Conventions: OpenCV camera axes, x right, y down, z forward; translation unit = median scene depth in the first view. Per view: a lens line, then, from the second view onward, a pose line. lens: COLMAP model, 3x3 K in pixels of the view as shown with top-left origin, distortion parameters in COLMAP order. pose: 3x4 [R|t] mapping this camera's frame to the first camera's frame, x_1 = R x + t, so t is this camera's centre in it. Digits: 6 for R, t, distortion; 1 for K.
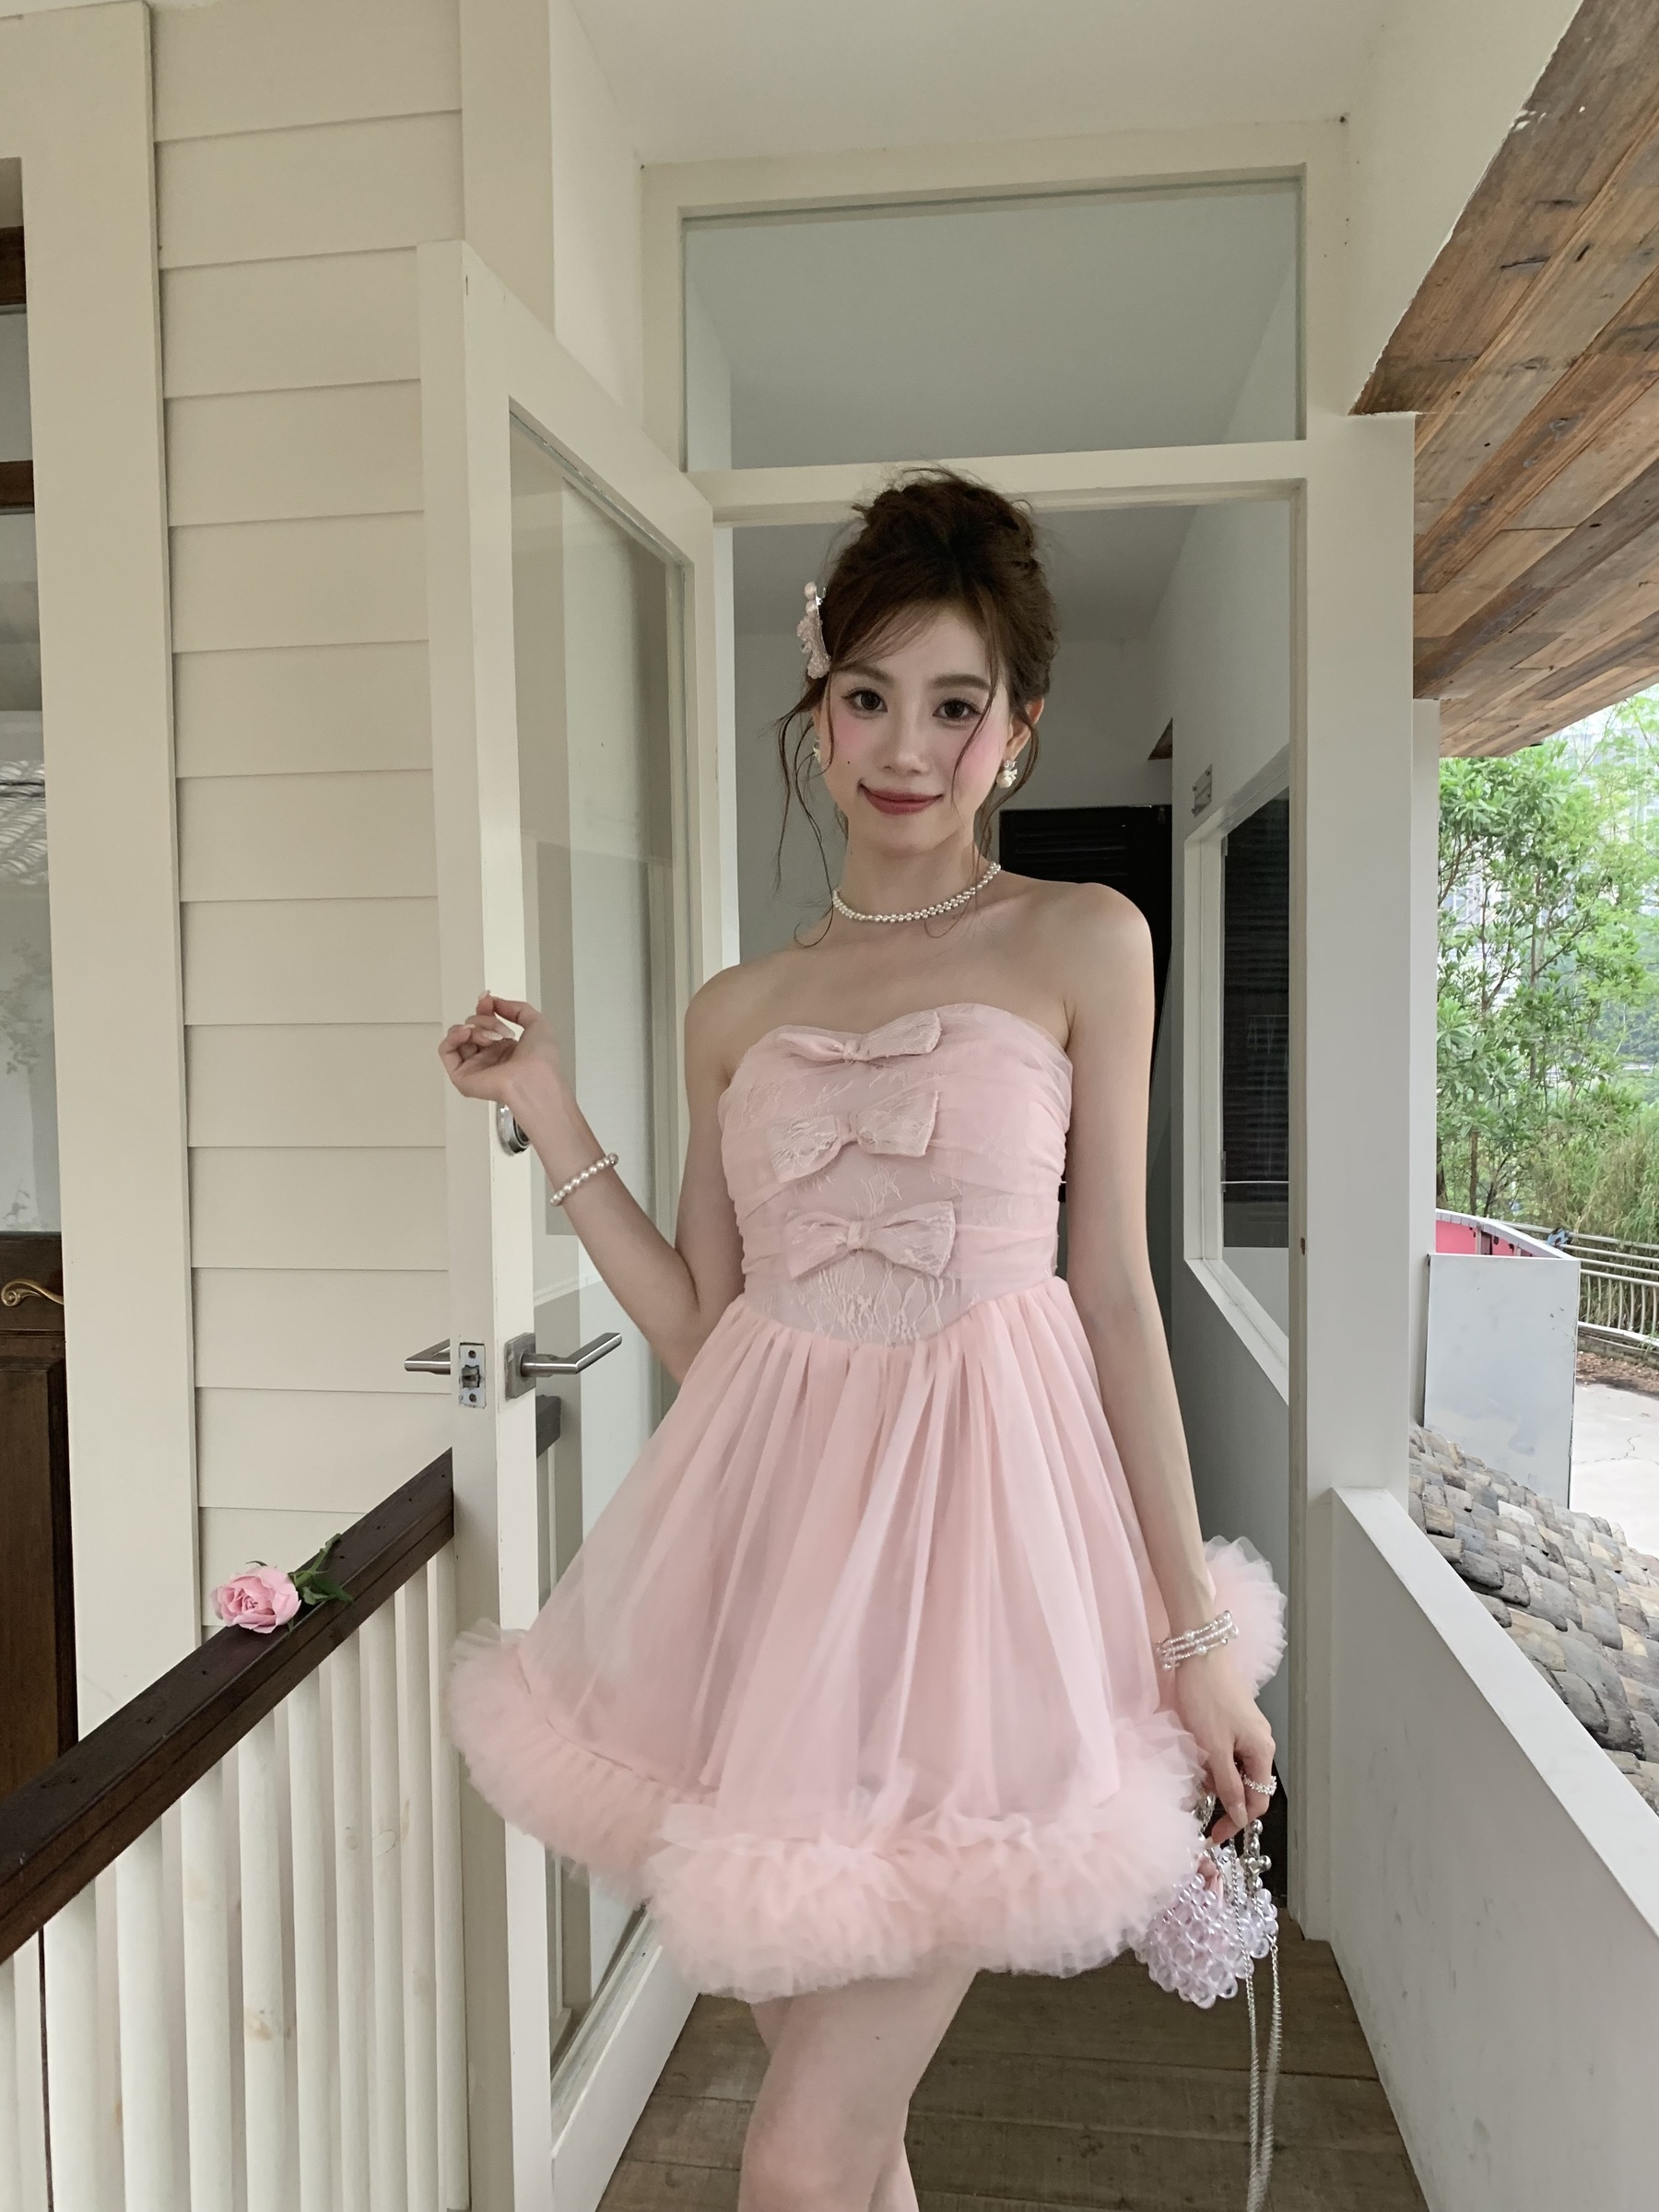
lens RADIAL K [[1669.8, 0, 808.6], [0, 1669.8, 1092.5], [0, 0, 1]] dist [0.011942, -0.002266]
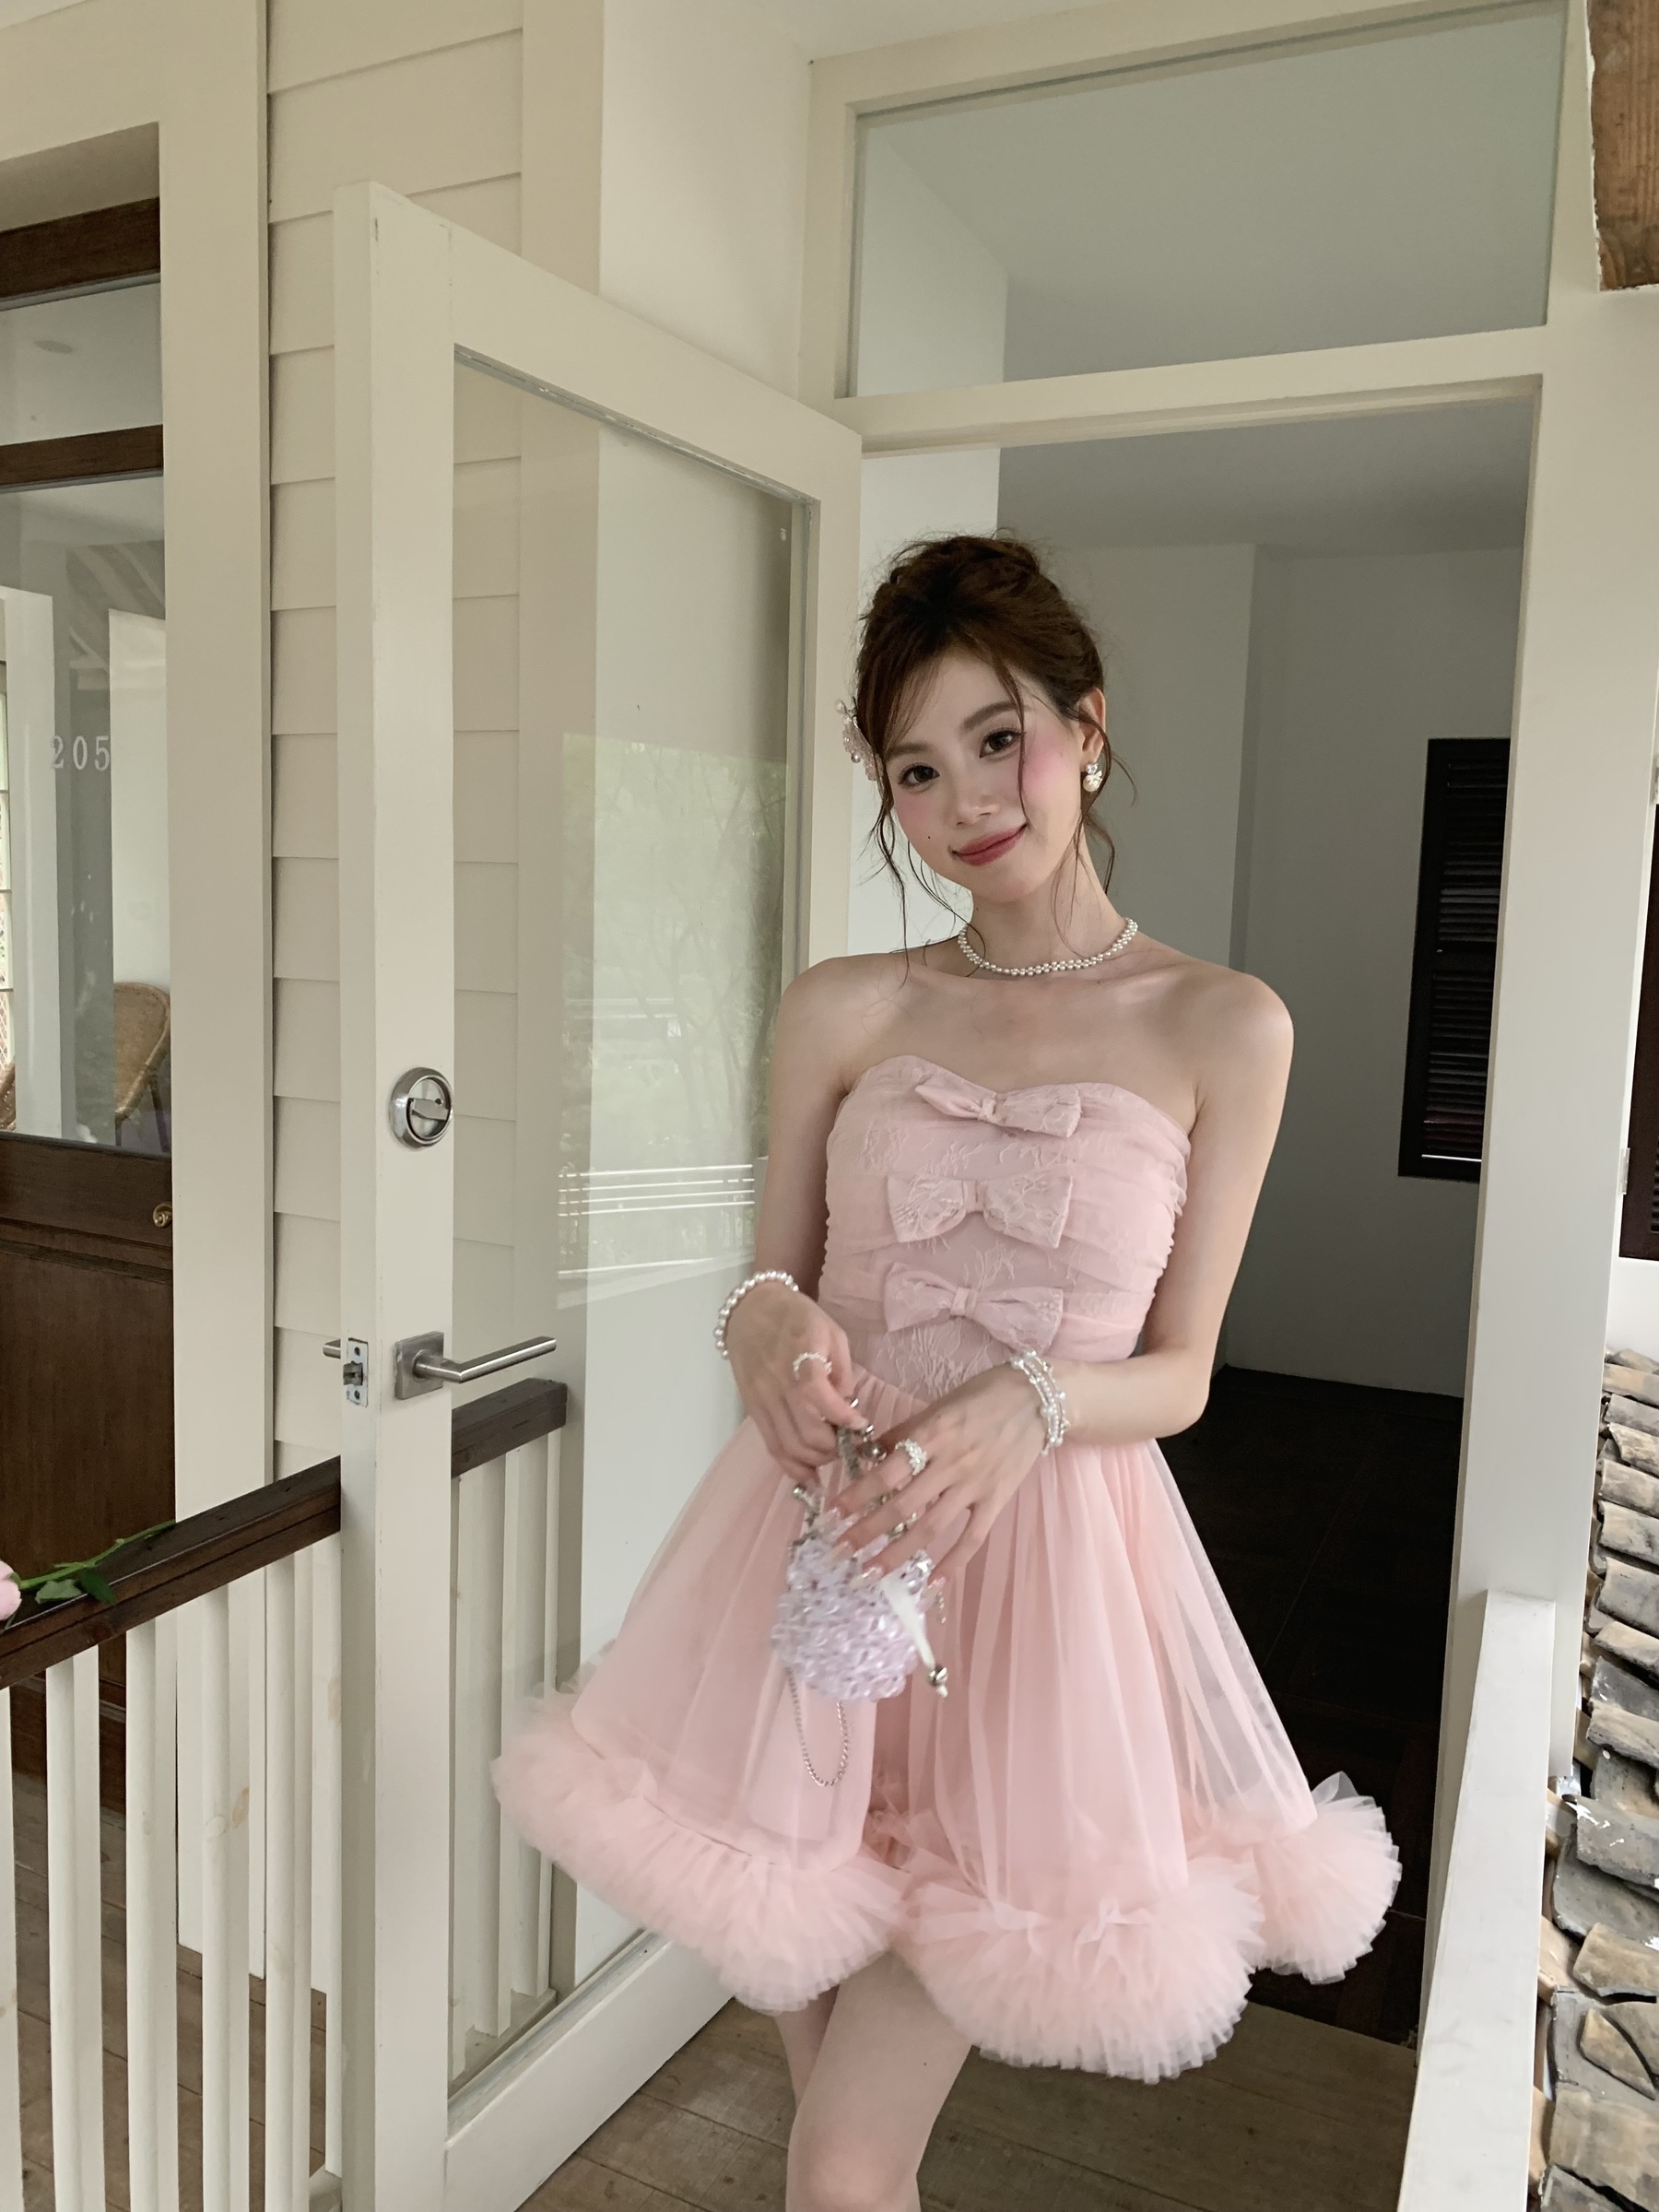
lens RADIAL K [[1671.1, 0, 858.4], [0, 1671.1, 1083.8], [0, 0, 1]] dist [0.006799, 0.000033]
pose [[0.953340, 0.074614, -0.292532, 0.242665], [-0.059493, 0.996408, 0.060262, -0.051966], [0.295977, -0.040047, 0.954355, 0.110519]]
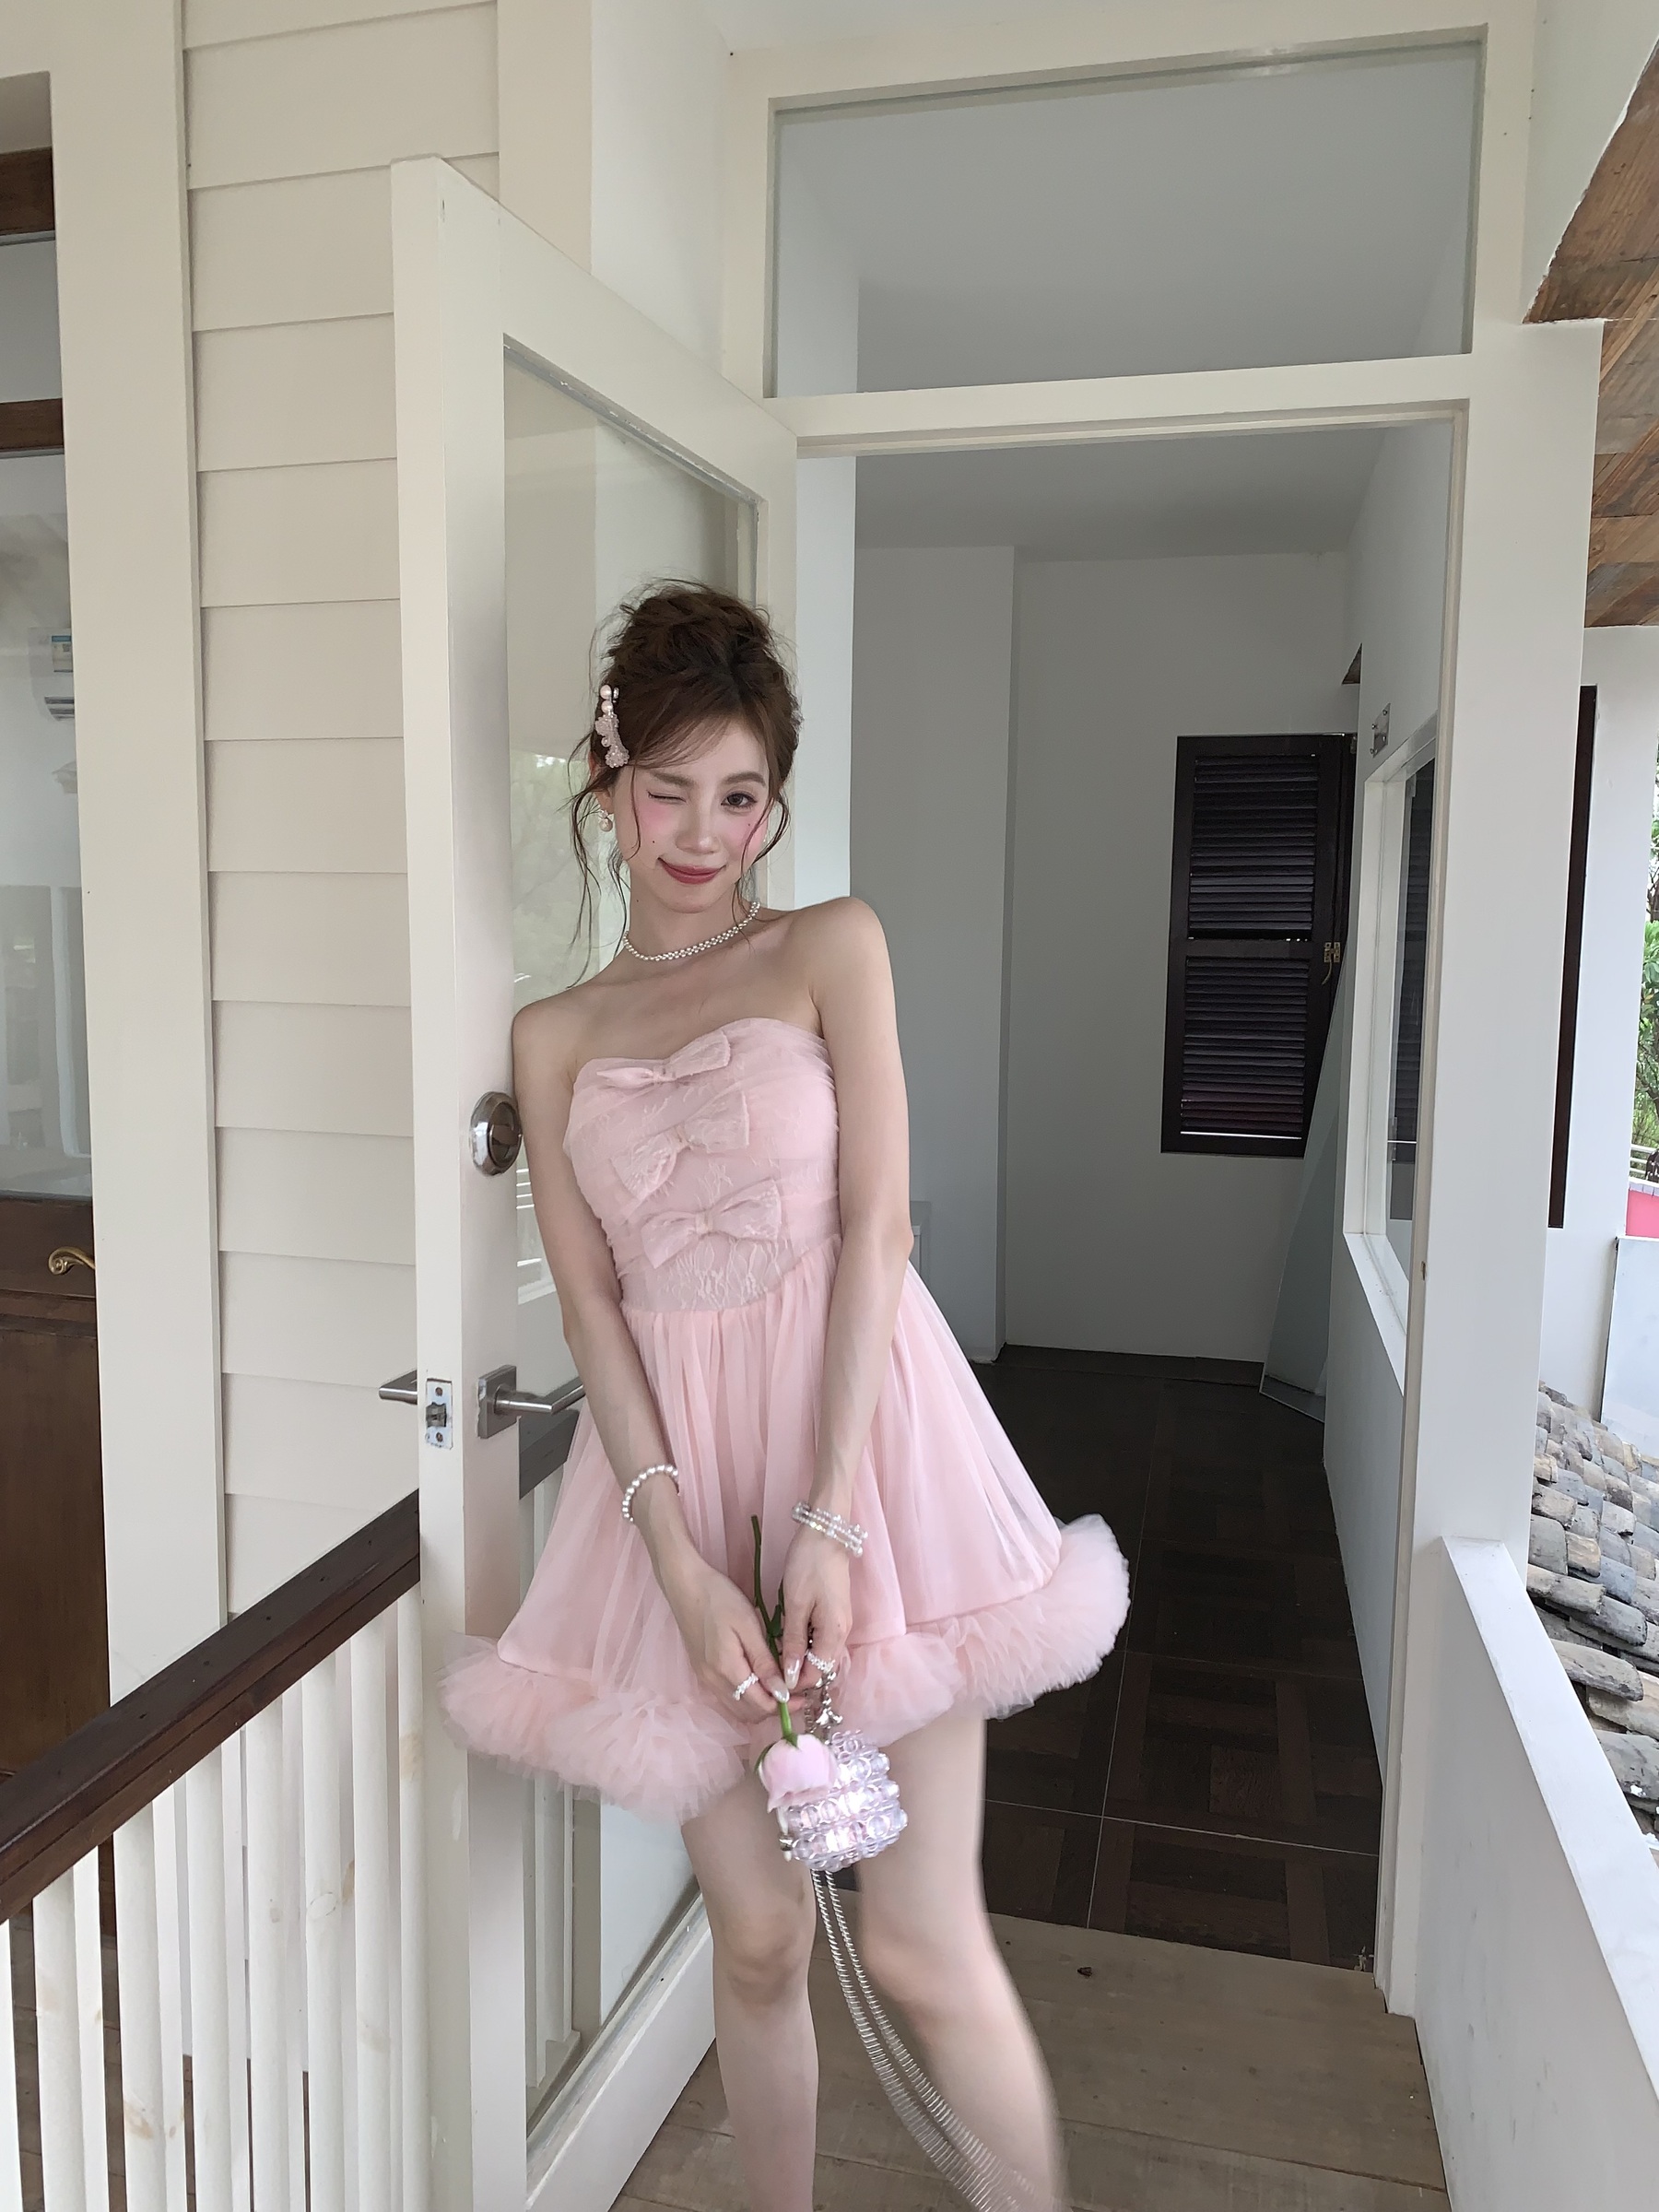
lens RADIAL K [[1669.8, 0, 819.0], [0, 1669.8, 1092.7], [0, 0, 1]] dist [0.009148, -0.000464]
pose [[0.992497, 0.037005, -0.116536, 0.076478], [-0.030064, 0.997699, 0.060763, -0.049841], [0.118516, -0.056804, 0.991326, 0.077221]]
